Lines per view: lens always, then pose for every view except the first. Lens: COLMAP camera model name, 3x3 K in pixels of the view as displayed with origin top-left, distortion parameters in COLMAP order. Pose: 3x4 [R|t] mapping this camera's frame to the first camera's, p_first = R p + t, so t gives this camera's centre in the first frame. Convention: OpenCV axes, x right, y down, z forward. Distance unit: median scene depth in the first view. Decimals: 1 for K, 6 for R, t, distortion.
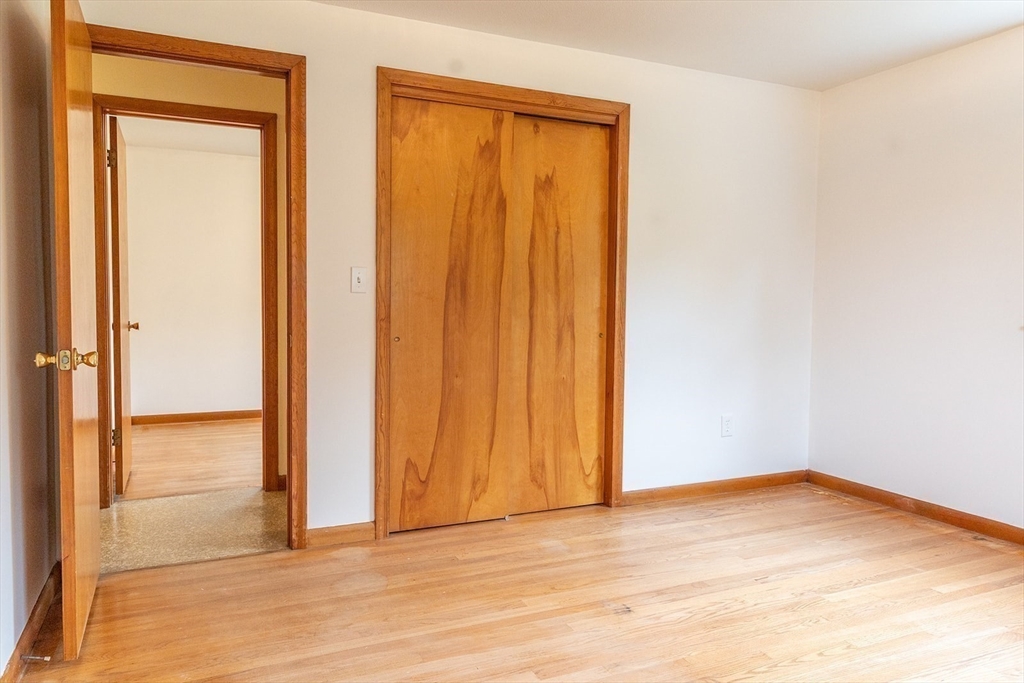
lens RADIAL K [[707.3, 0, 510.2], [0, 707.3, 339.7], [0, 0, 1]] dist [0.008542, -0.002390]
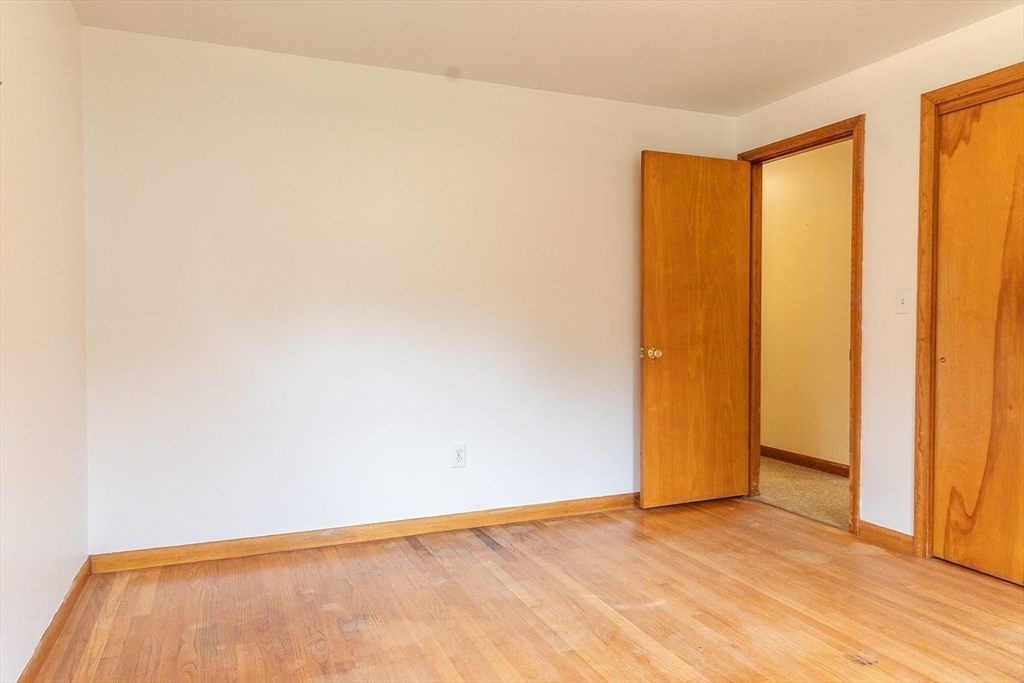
lens RADIAL K [[680.3, 0, 512.0], [0, 680.3, 341.5], [0, 0, 1]] dist [0.015120, -0.003595]
pose [[-0.025937, 0.020313, -0.999457, 0.787003], [-0.051822, 0.998422, 0.021637, -0.015707], [0.998319, 0.052355, -0.024844, 0.421451]]
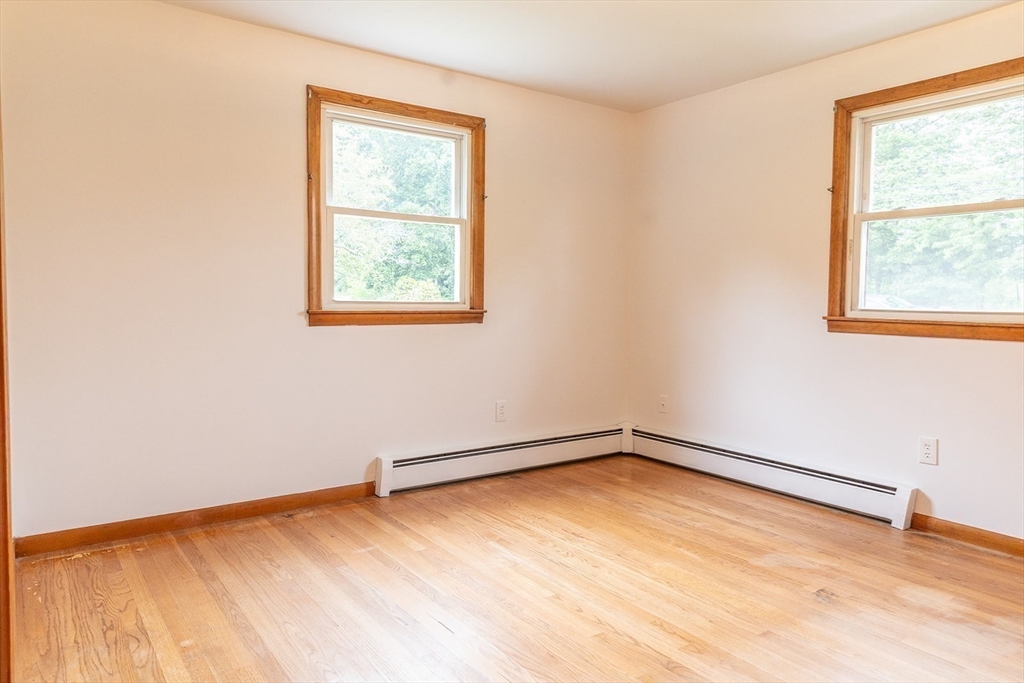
lens RADIAL K [[680.7, 0, 511.9], [0, 680.7, 338.9], [0, 0, 1]] dist [0.002724, -0.000237]
pose [[-0.197839, -0.069356, 0.977778, -0.371697], [0.039124, 0.996140, 0.078575, -0.046593], [-0.979454, 0.053799, -0.194361, 0.860182]]
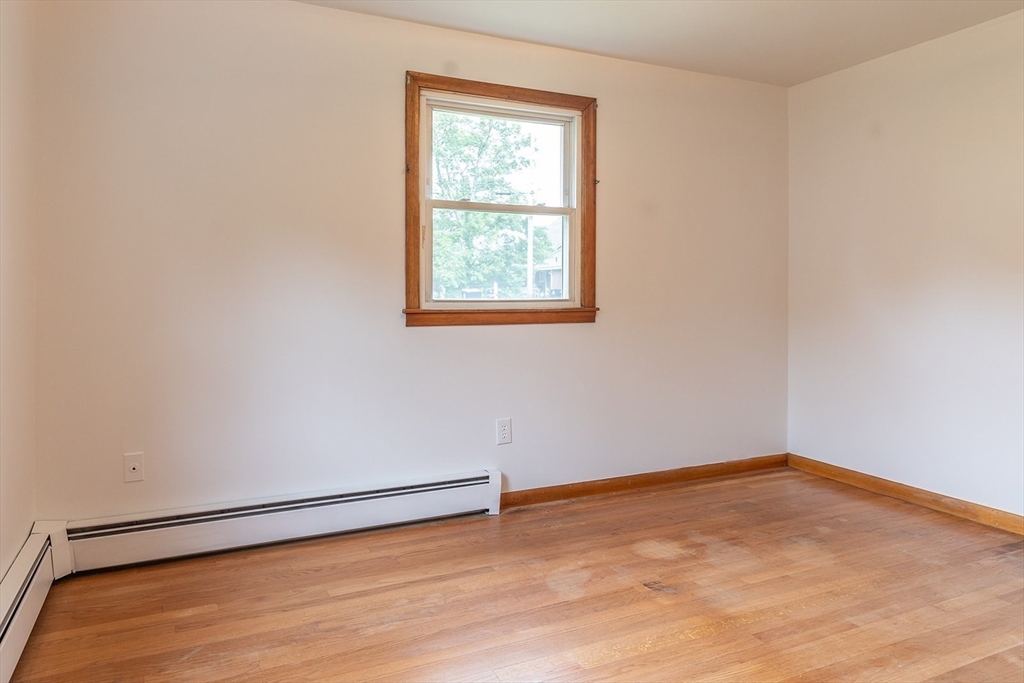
lens RADIAL K [[688.6, 0, 507.2], [0, 688.6, 293.0], [0, 0, 1]] dist [0.003555, 0.000907]
pose [[-0.999735, -0.007025, -0.021936, 0.469764], [-0.008251, 0.998380, 0.056303, -0.056344], [0.021505, 0.056469, -0.998173, 1.129316]]
